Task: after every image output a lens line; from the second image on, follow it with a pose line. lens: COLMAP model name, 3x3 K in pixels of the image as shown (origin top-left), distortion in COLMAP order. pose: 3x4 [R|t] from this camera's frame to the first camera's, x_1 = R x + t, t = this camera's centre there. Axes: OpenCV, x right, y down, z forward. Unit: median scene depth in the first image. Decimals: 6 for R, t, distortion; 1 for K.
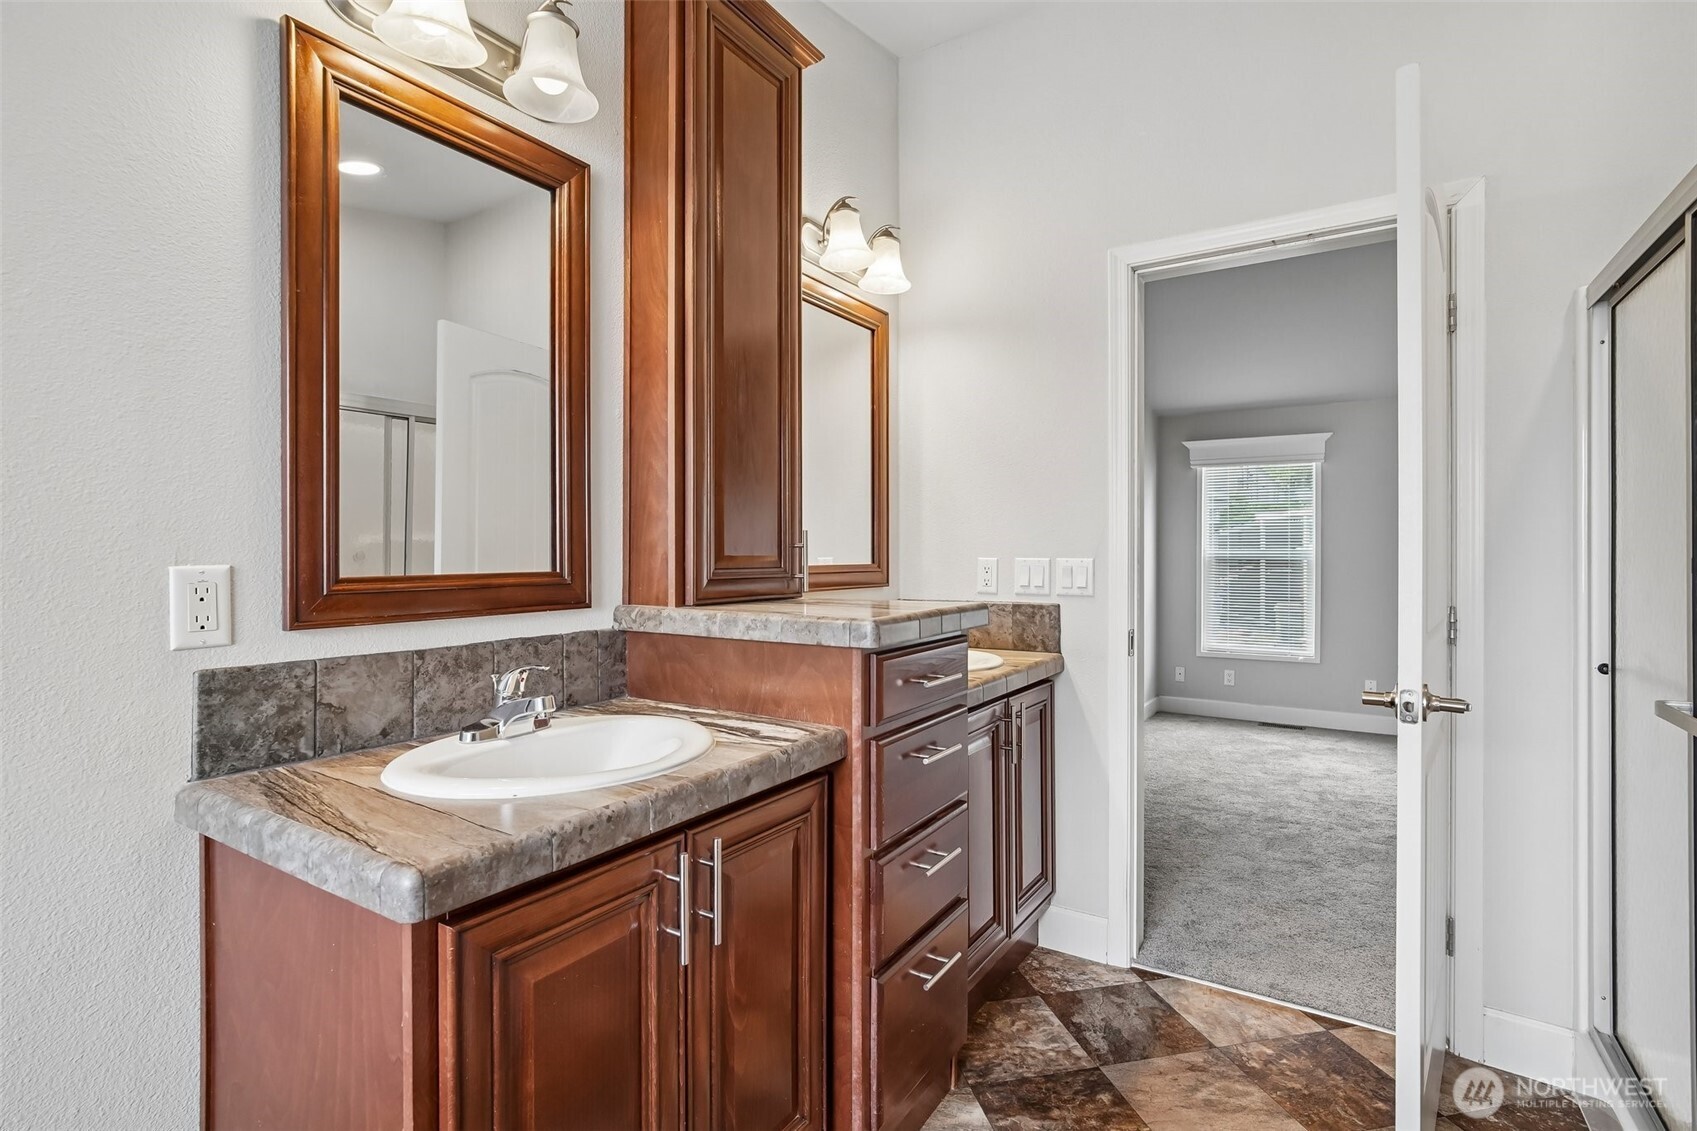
lens RADIAL K [[807.8, 0, 855.0], [0, 807.8, 557.1], [0, 0, 1]] dist [-0.017207, 0.009924]
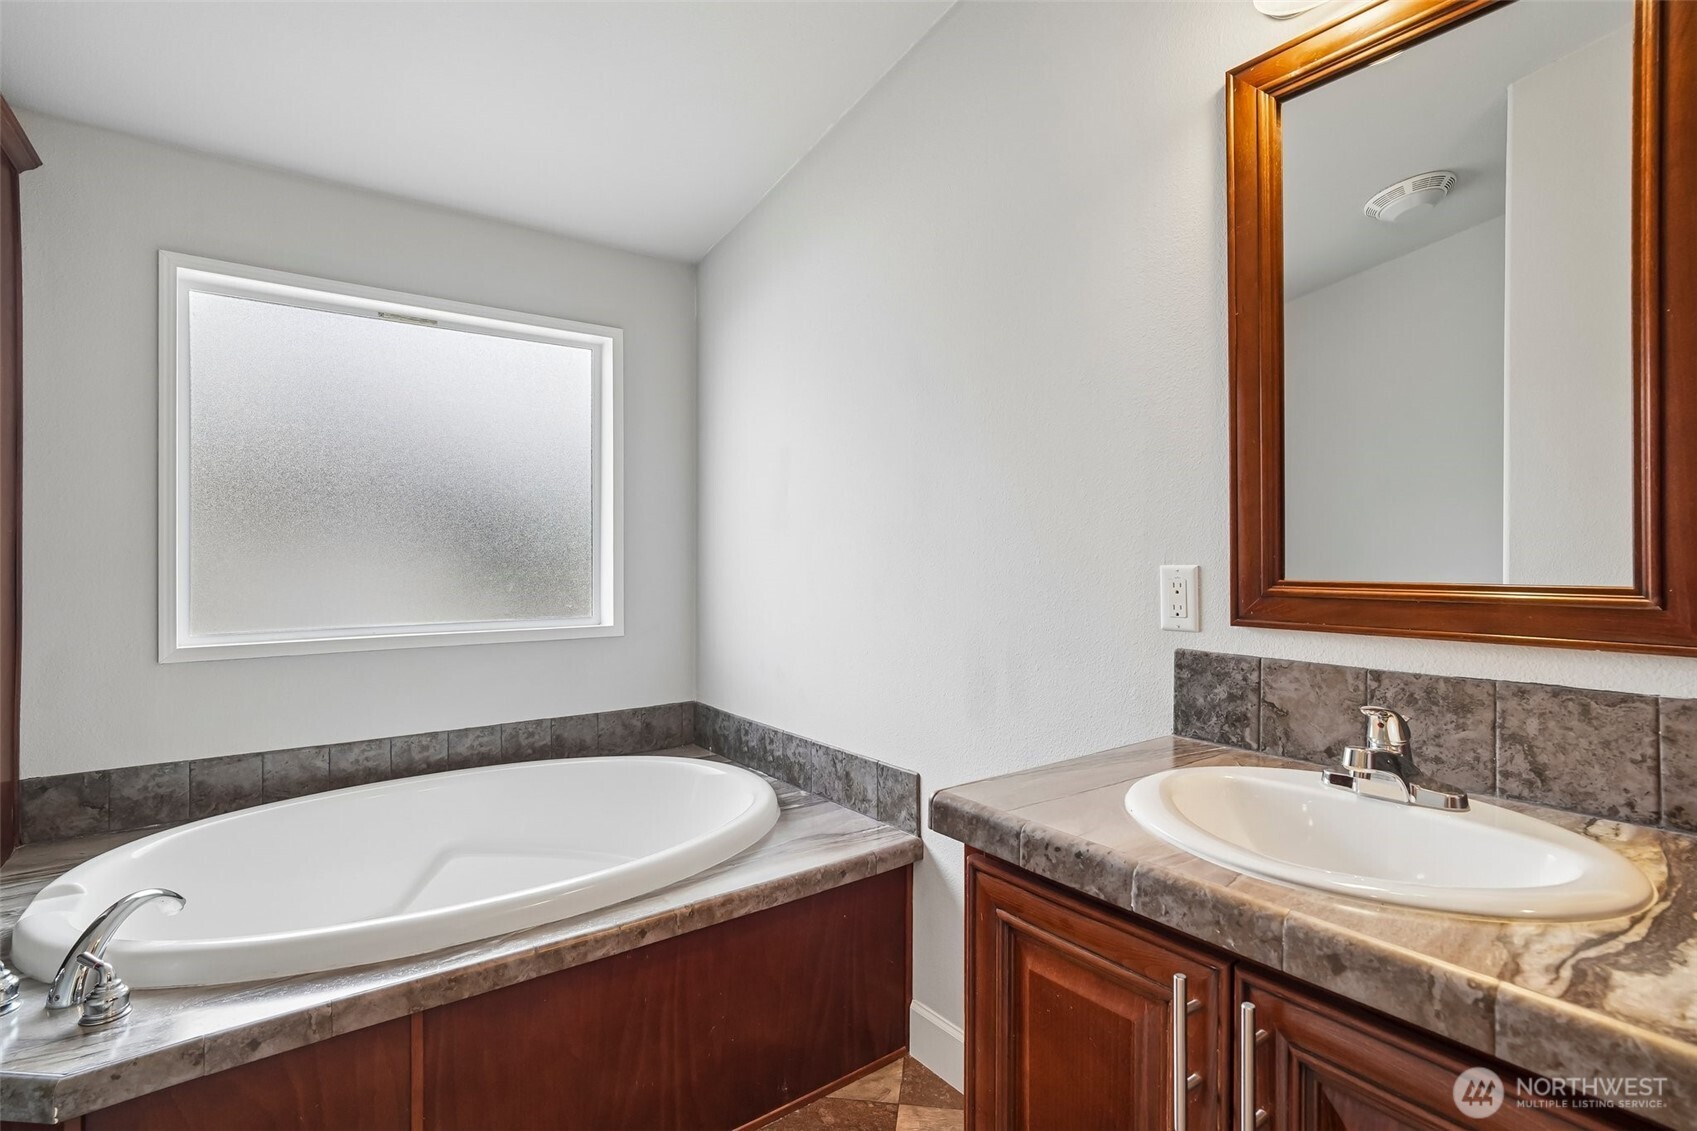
lens RADIAL K [[812.2, 0, 854.3], [0, 812.2, 549.6], [0, 0, 1]] dist [-0.021314, 0.011166]
pose [[-0.349309, -0.006901, -0.936982, 0.504530], [-0.005971, 0.999969, -0.005139, -0.004455], [0.936989, 0.003799, -0.349339, 0.877979]]
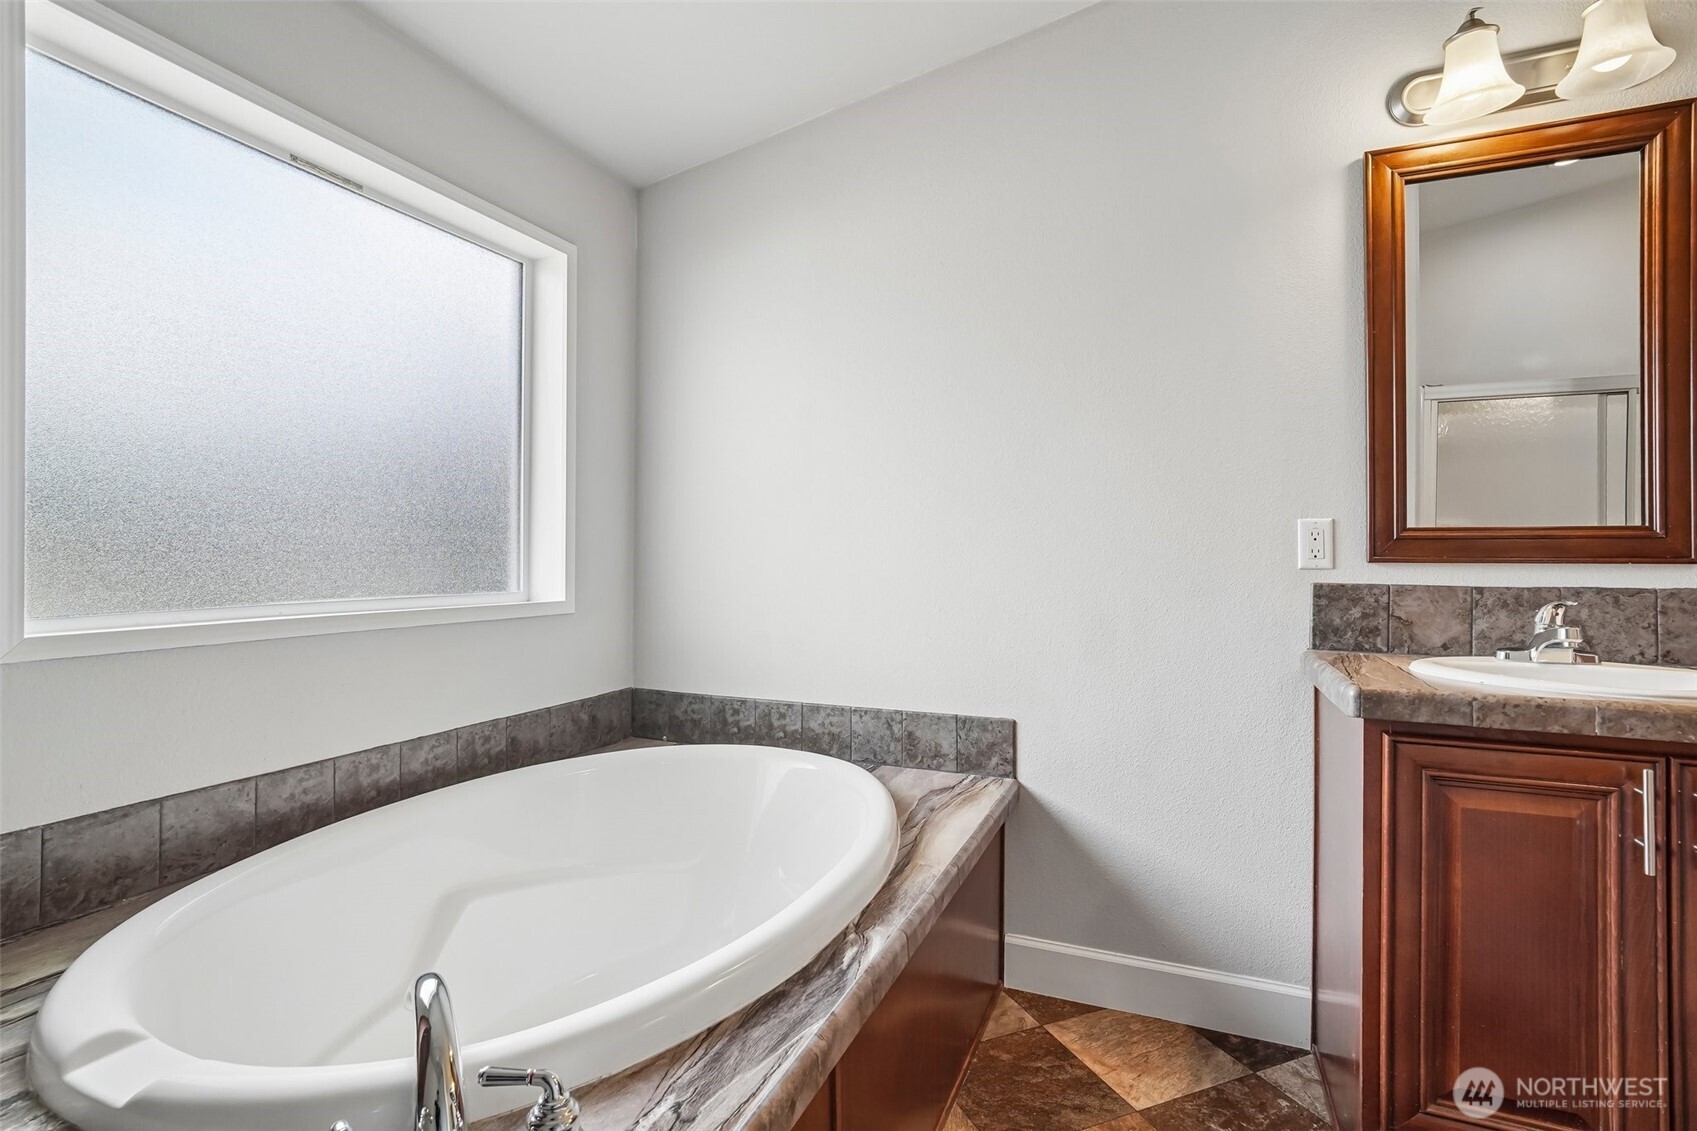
lens RADIAL K [[812.2, 0, 854.3], [0, 812.2, 549.6], [0, 0, 1]] dist [-0.021314, 0.011166]
pose [[0.176814, -0.007123, -0.984218, 0.581003], [-0.011143, 0.999895, -0.009239, 0.090111], [0.984181, 0.012600, 0.176717, -0.196321]]
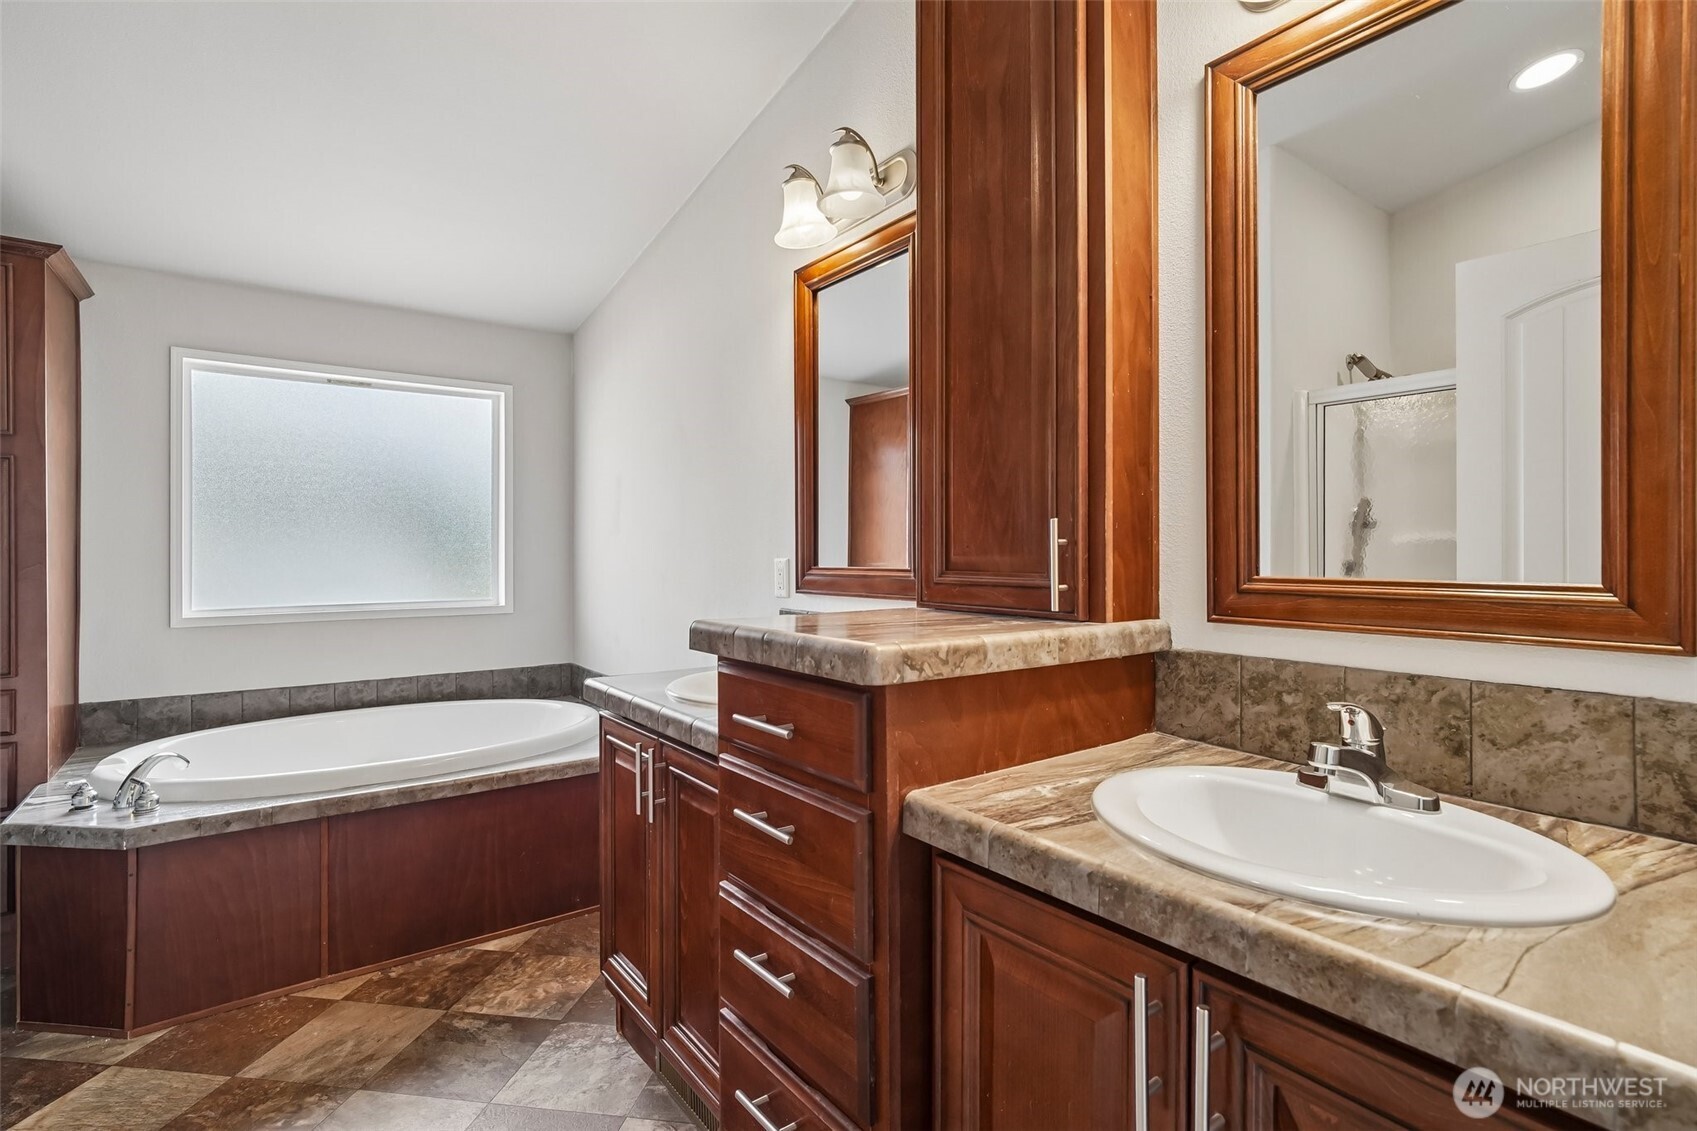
lens RADIAL K [[820.5, 0, 852.6], [0, 820.5, 541.1], [0, 0, 1]] dist [-0.017234, 0.013149]
pose [[-0.356088, -0.011628, -0.934380, 1.024820], [-0.002993, 0.999932, -0.011303, -0.010683], [0.934448, -0.001228, -0.356099, 1.762519]]
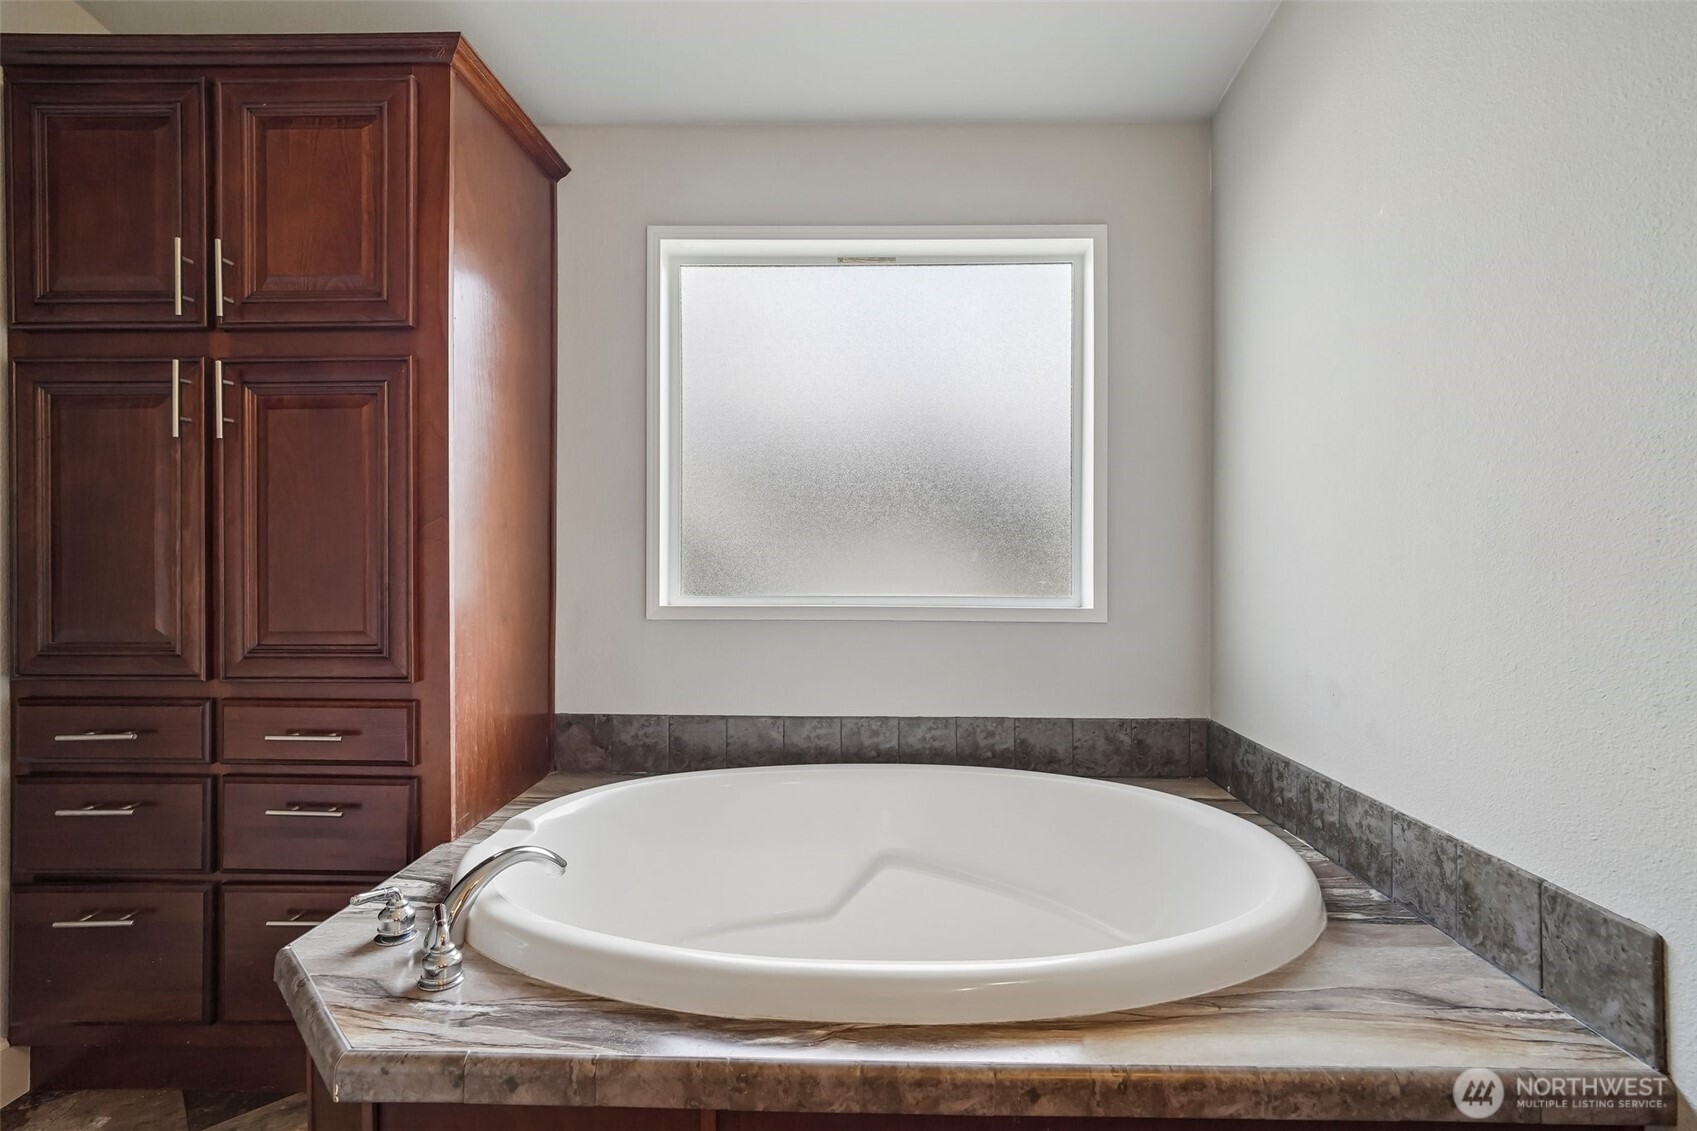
lens RADIAL K [[807.8, 0, 855.0], [0, 807.8, 557.1], [0, 0, 1]] dist [-0.017207, 0.009924]
pose [[-0.854326, -0.004517, -0.519718, -0.022876], [-0.008420, 0.999951, 0.005149, 0.082716], [0.519669, 0.008775, -0.854322, 0.683708]]
